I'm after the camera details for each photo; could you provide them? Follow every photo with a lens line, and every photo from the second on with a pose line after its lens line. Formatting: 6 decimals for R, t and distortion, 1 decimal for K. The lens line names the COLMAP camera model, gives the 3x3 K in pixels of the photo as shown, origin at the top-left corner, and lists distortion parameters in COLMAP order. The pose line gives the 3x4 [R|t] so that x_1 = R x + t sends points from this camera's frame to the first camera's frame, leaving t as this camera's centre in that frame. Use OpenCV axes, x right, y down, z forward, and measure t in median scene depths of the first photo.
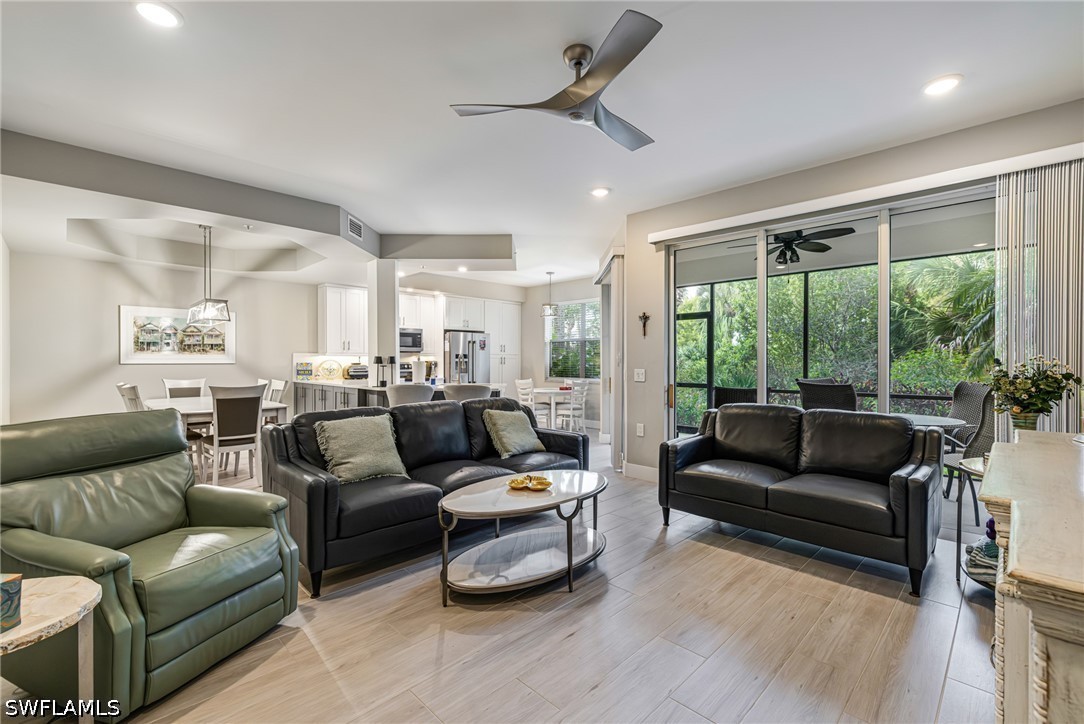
lens RADIAL K [[471.4, 0, 535.9], [0, 471.4, 359.1], [0, 0, 1]] dist [0.003071, -0.001431]
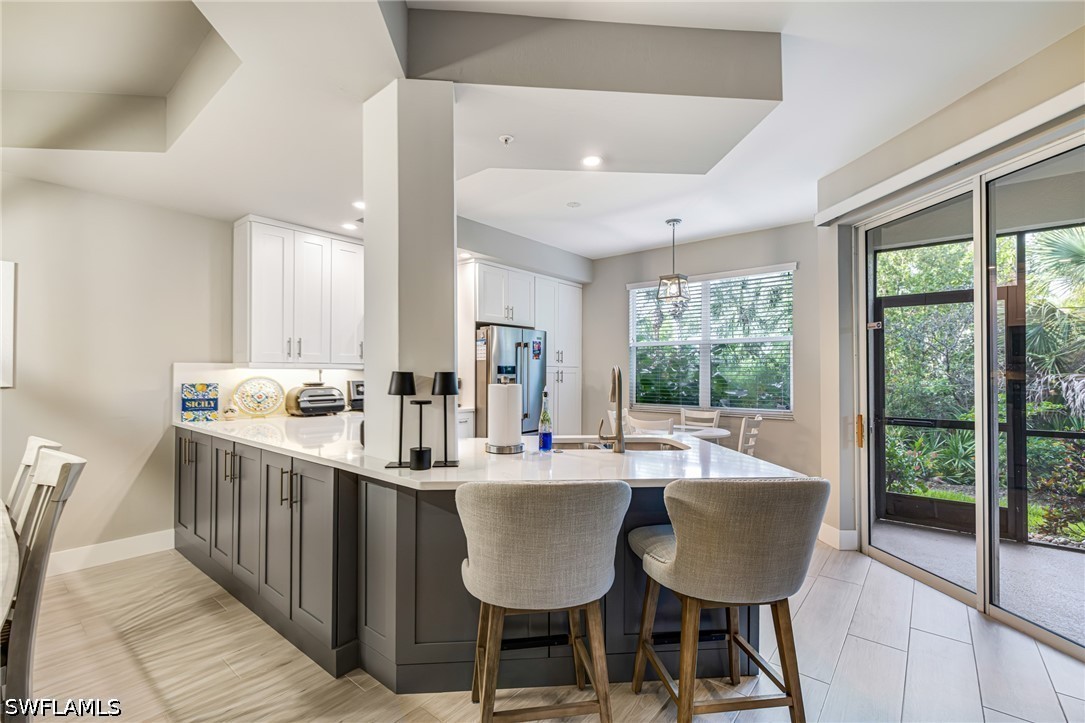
lens RADIAL K [[471.8, 0, 538.3], [0, 471.8, 370.5], [0, 0, 1]] dist [0.003071, -0.001431]
pose [[0.994784, 0.000648, 0.102003, -0.188360], [-0.000523, 0.999999, -0.001250, -0.004357], [-0.102004, 0.001191, 0.994783, 0.458300]]
